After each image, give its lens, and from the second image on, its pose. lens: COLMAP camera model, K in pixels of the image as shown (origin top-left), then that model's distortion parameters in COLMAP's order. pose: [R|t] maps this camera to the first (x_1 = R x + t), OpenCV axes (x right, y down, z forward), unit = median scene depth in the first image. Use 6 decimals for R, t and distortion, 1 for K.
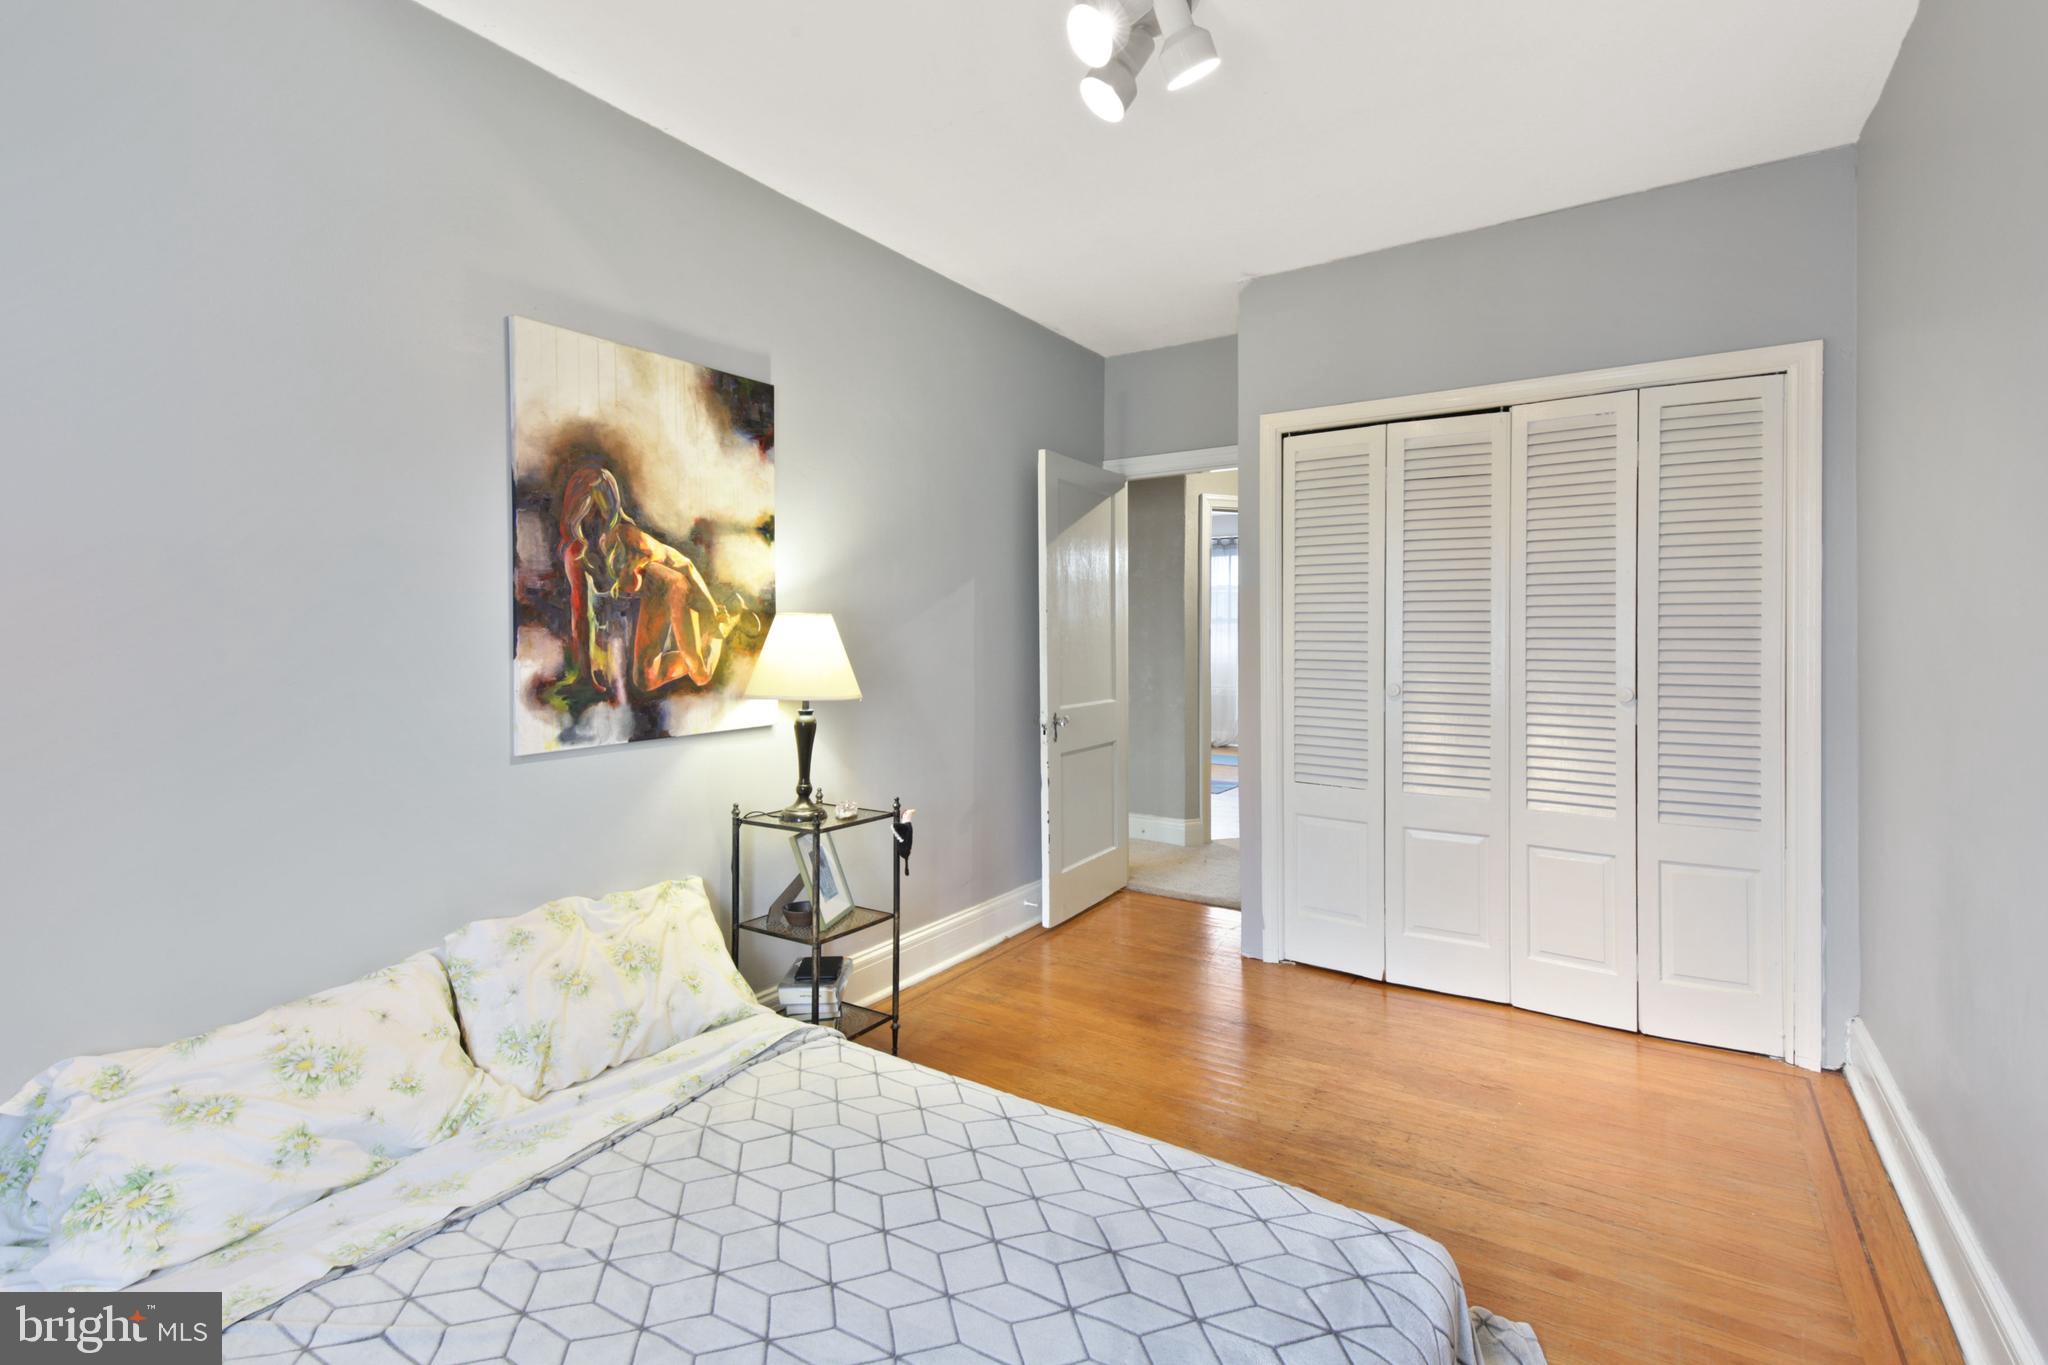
lens RADIAL K [[942.8, 0, 1043.5], [0, 942.8, 632.7], [0, 0, 1]] dist [0.029088, -0.009744]
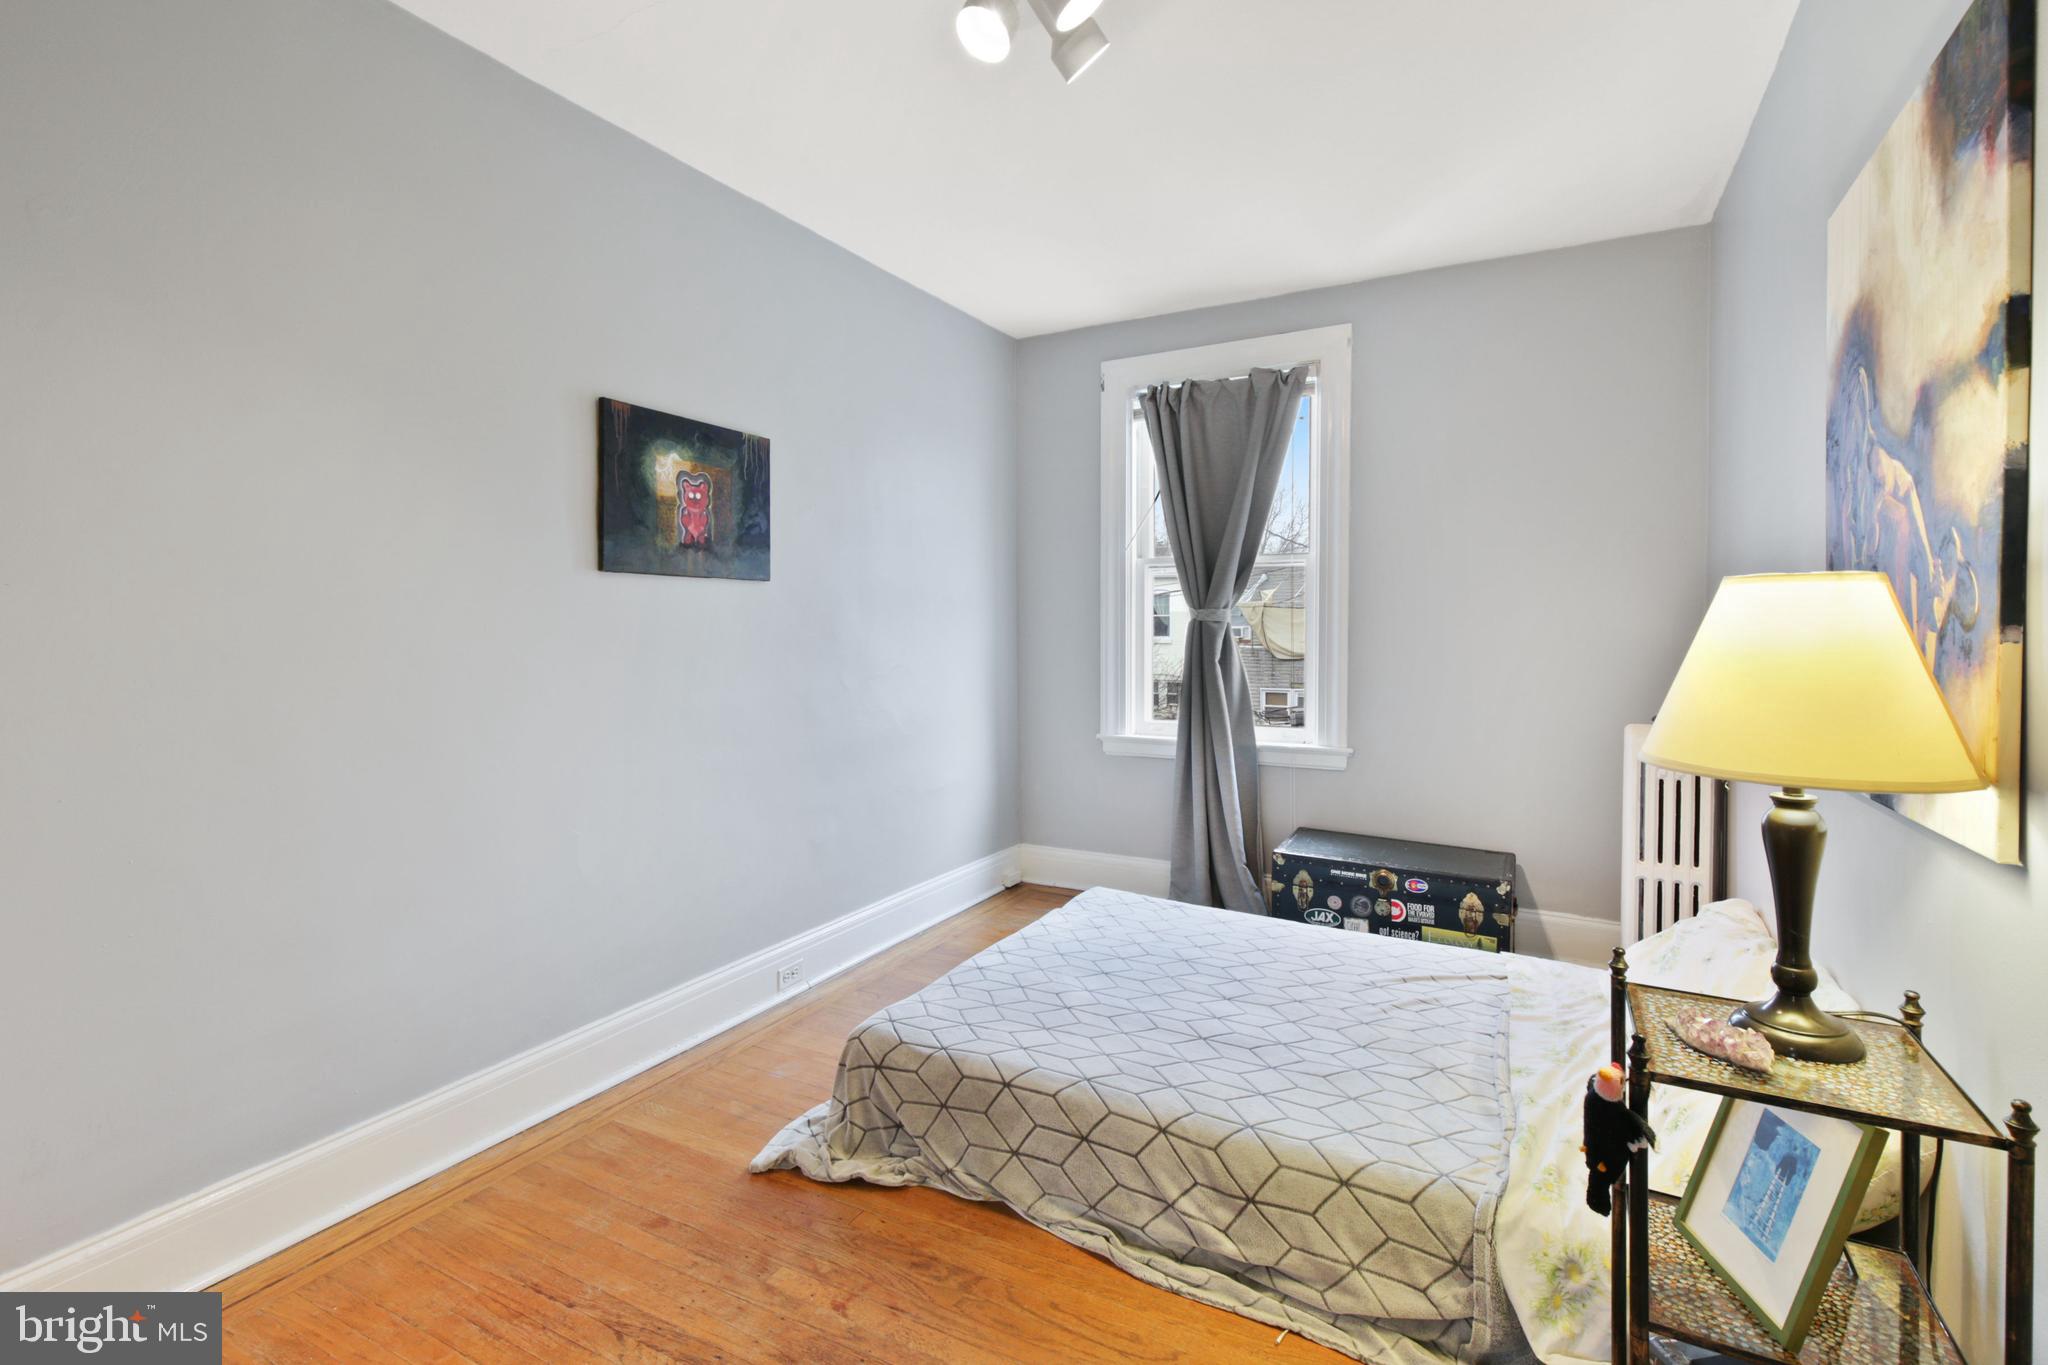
lens RADIAL K [[933.5, 0, 1031.2], [0, 933.5, 651.3], [0, 0, 1]] dist [0.034669, -0.011104]
pose [[-0.997906, 0.003813, -0.064561, 0.142380], [0.002486, 0.999785, 0.020609, 0.006001], [0.064625, 0.020405, -0.997701, 1.581758]]
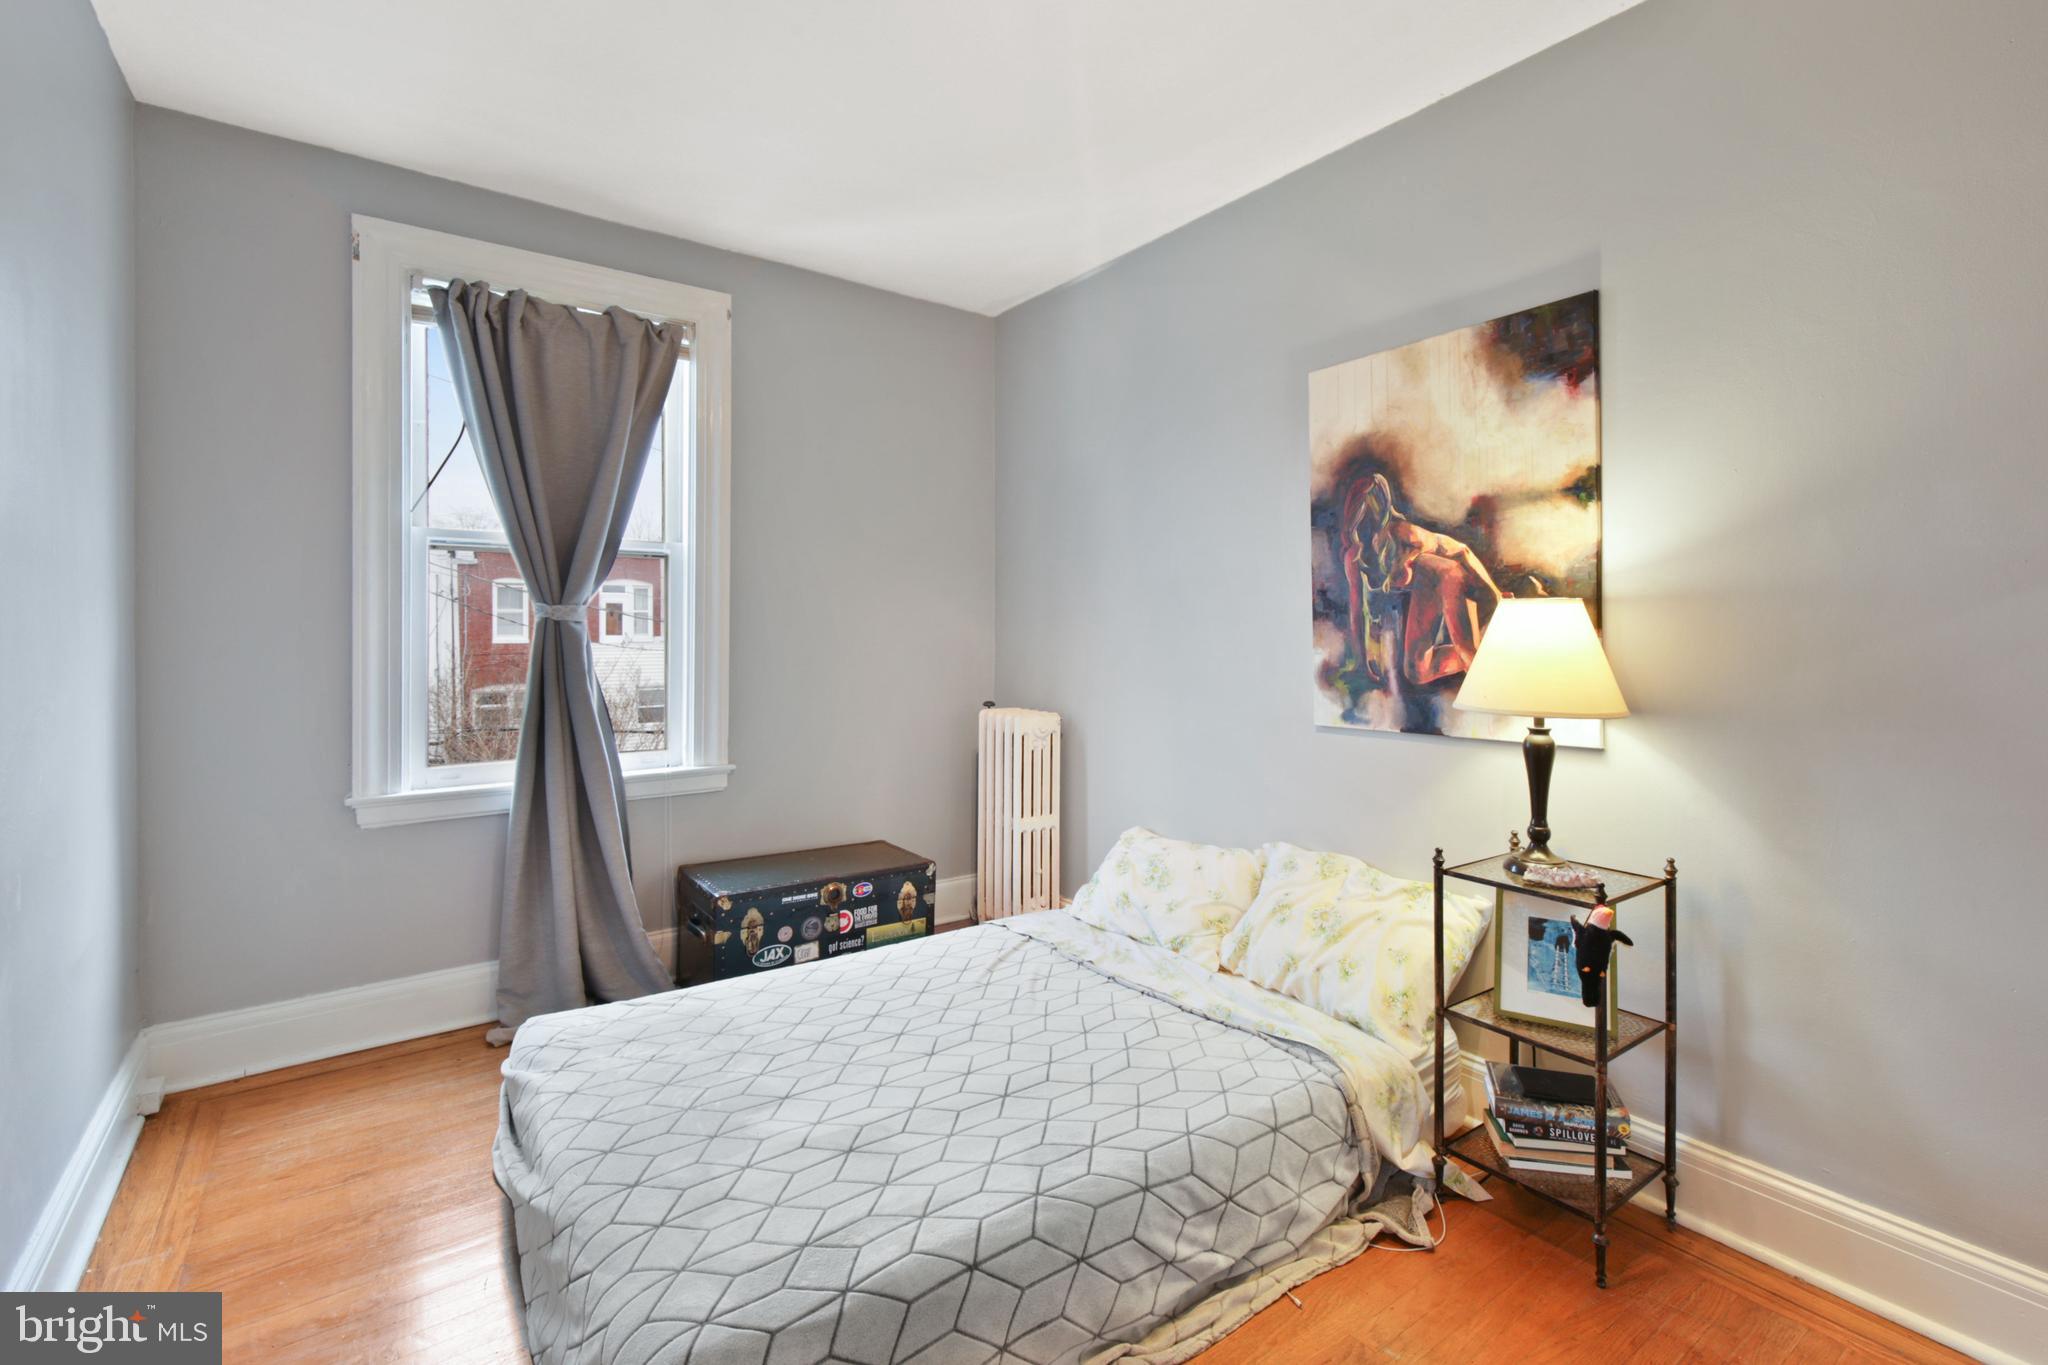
lens RADIAL K [[942.8, 0, 1043.5], [0, 942.8, 632.7], [0, 0, 1]] dist [0.029088, -0.009744]
pose [[-0.362368, 0.002795, -0.932031, 0.662411], [0.004932, 0.999987, 0.001081, 0.004723], [0.932022, -0.004205, -0.362377, 1.014103]]
